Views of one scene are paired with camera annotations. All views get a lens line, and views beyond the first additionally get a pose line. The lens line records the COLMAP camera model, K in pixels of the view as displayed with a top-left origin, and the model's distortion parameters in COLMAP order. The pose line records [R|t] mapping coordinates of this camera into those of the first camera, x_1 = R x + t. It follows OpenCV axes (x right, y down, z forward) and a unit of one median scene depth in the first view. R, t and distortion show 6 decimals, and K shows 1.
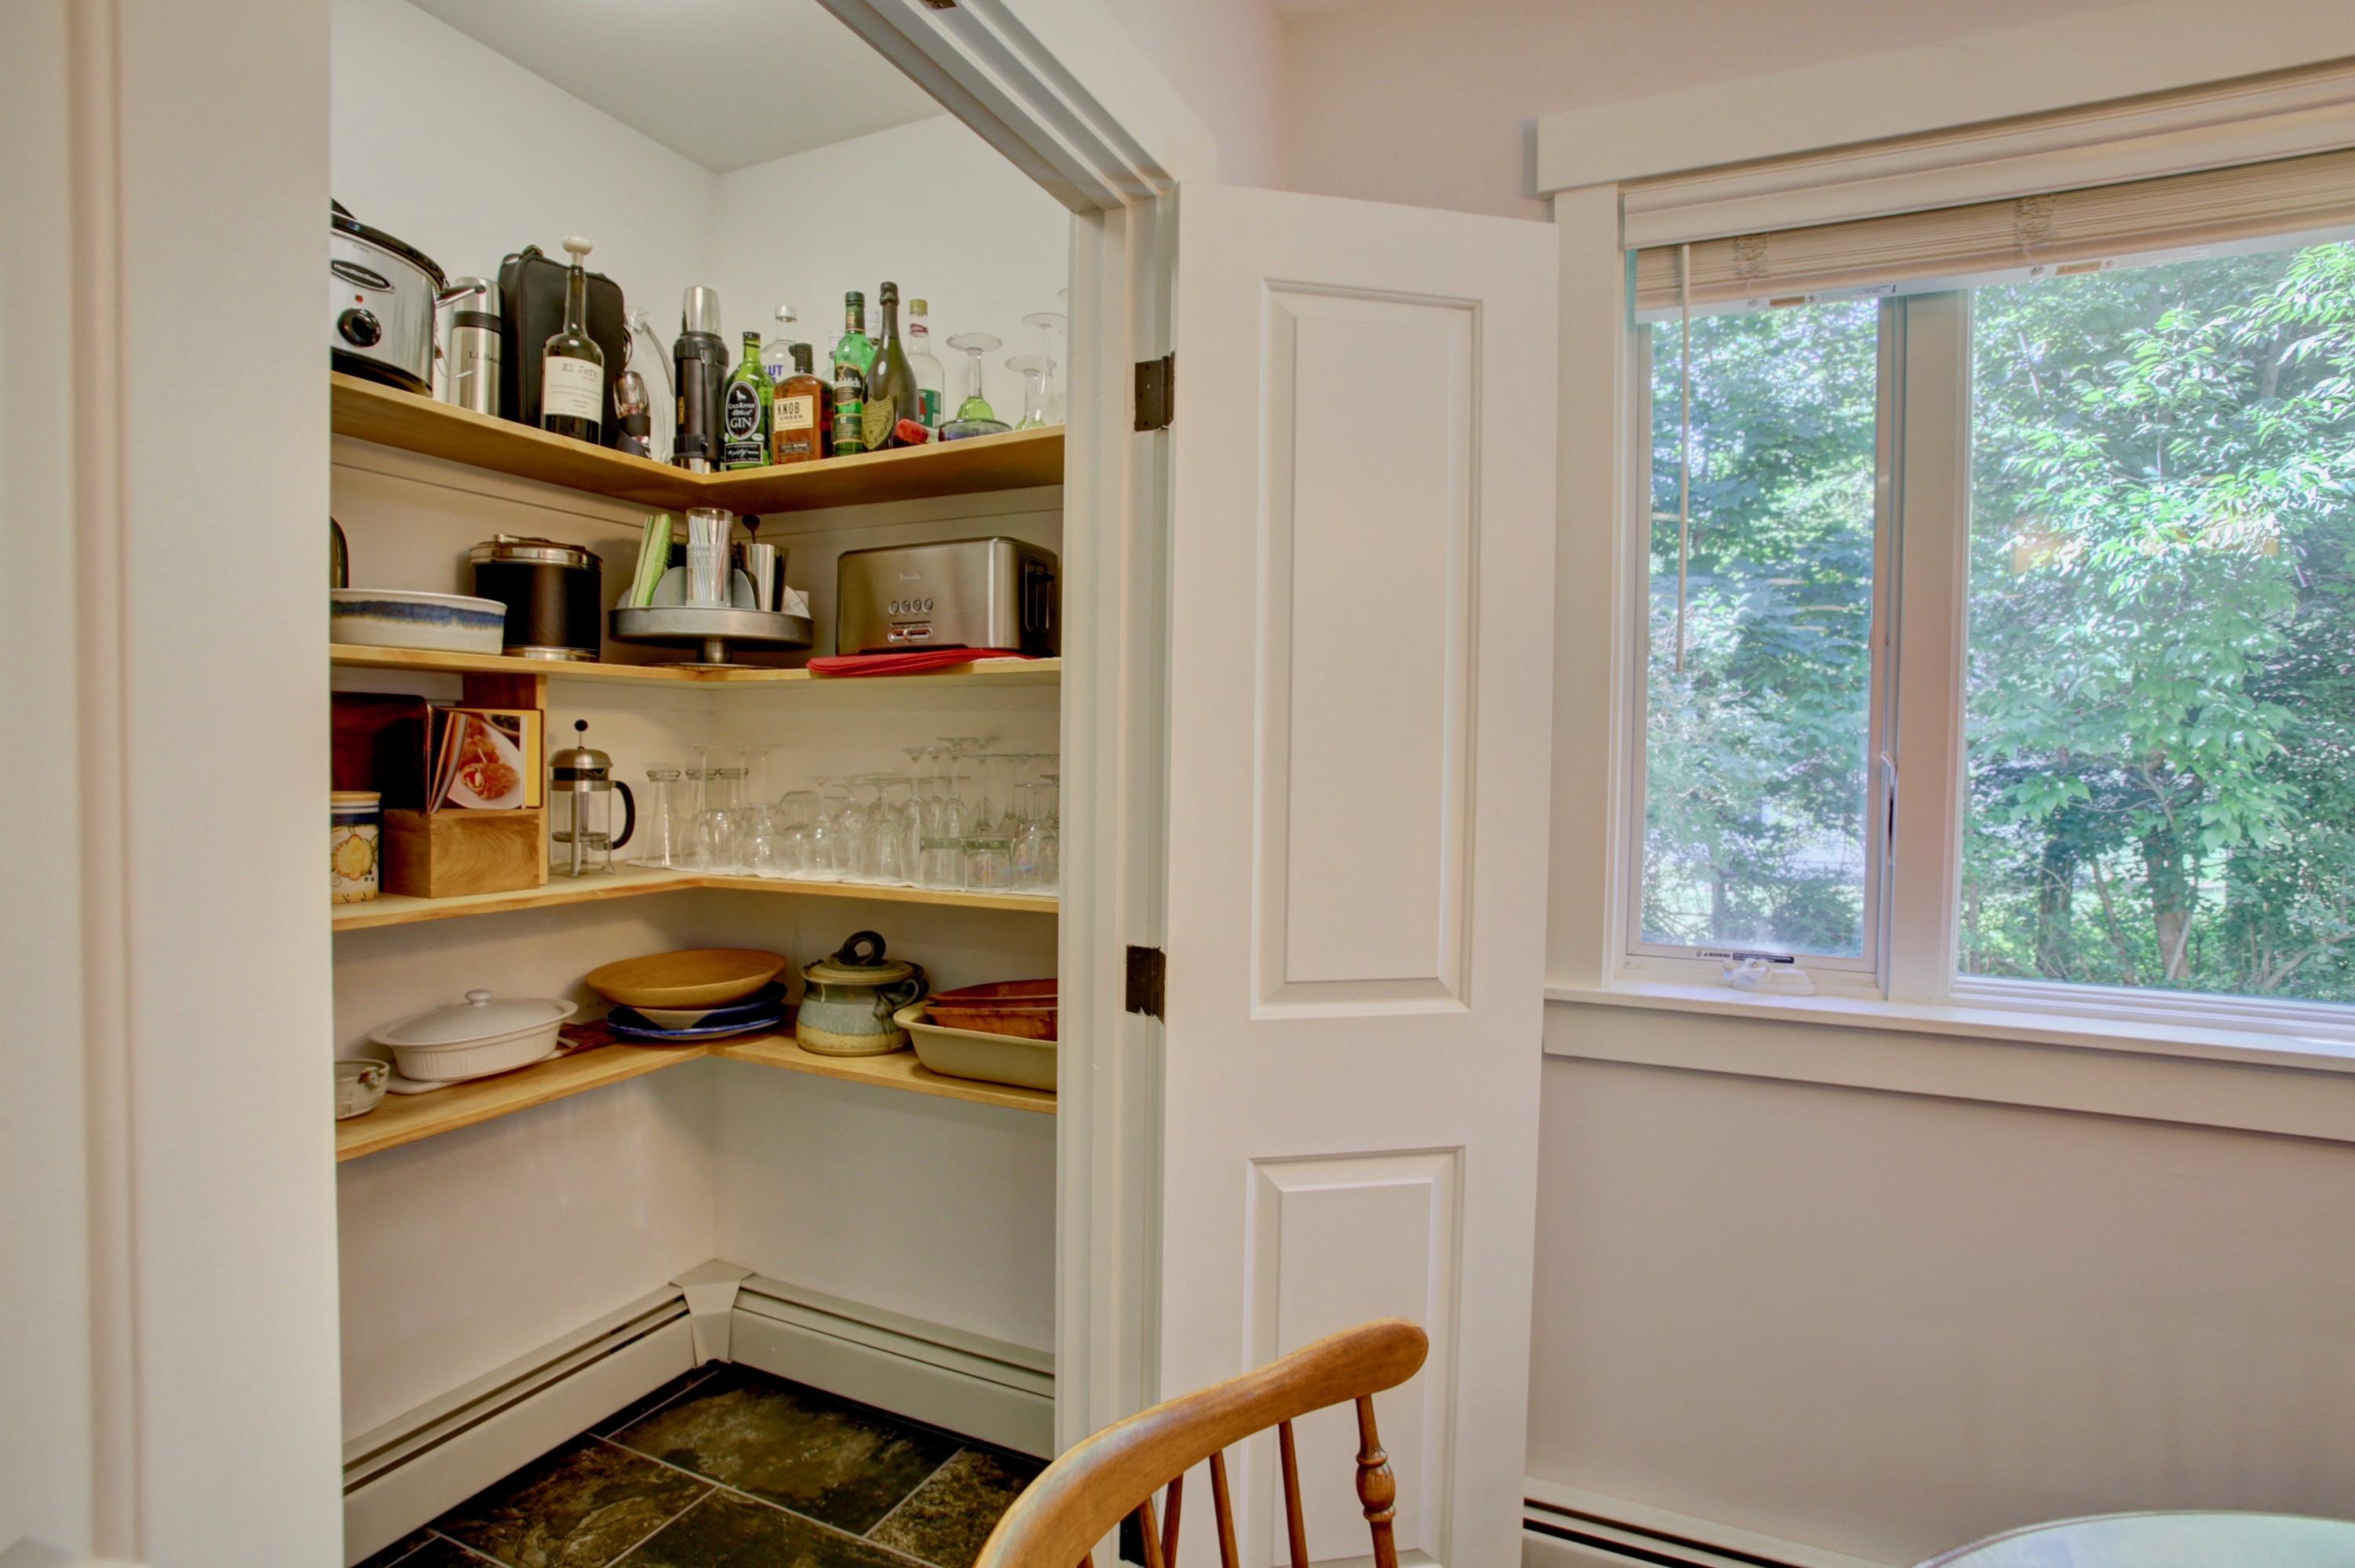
lens RADIAL K [[1207.4, 0, 1177.5], [0, 1207.4, 784.0], [0, 0, 1]] dist [-0.067816, 0.030876]
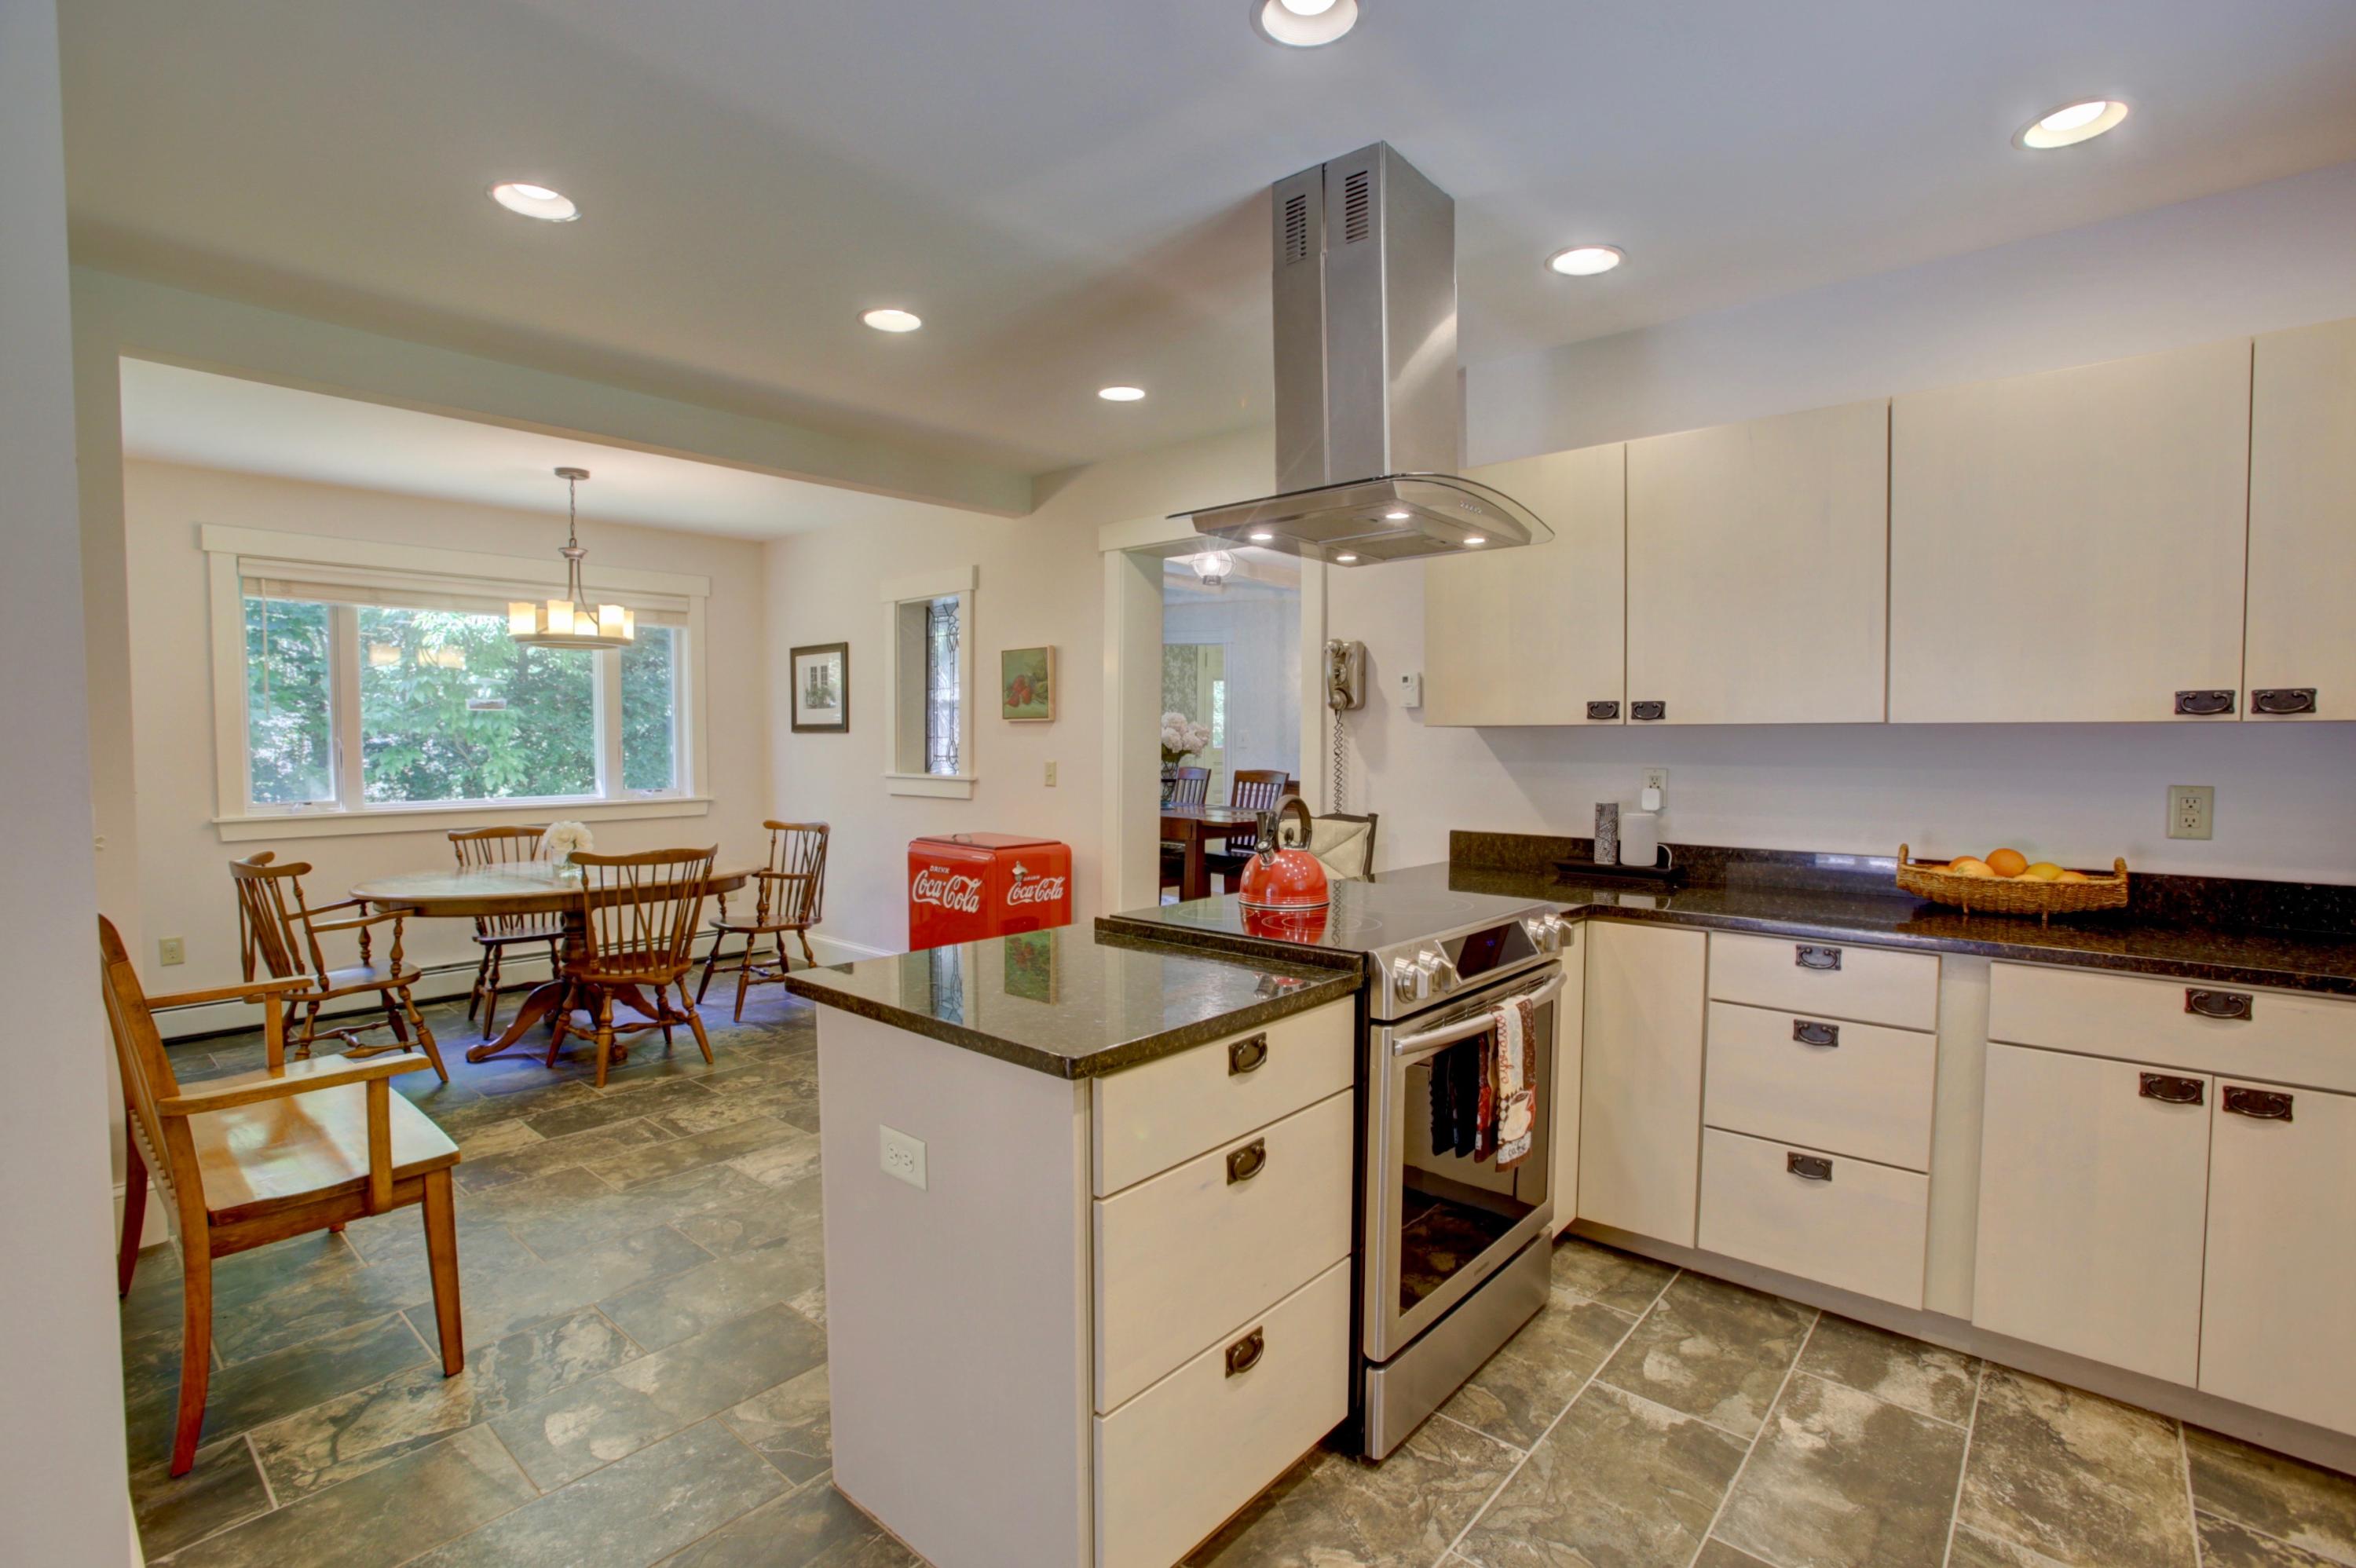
lens RADIAL K [[1067.0, 0, 1178.0], [0, 1067.0, 784.0], [0, 0, 1]] dist [-0.002068, -0.000248]
pose [[0.303323, -0.046622, 0.951747, -0.398602], [0.025374, 0.998843, 0.040842, 0.013324], [-0.952550, 0.011761, 0.304155, -0.562736]]
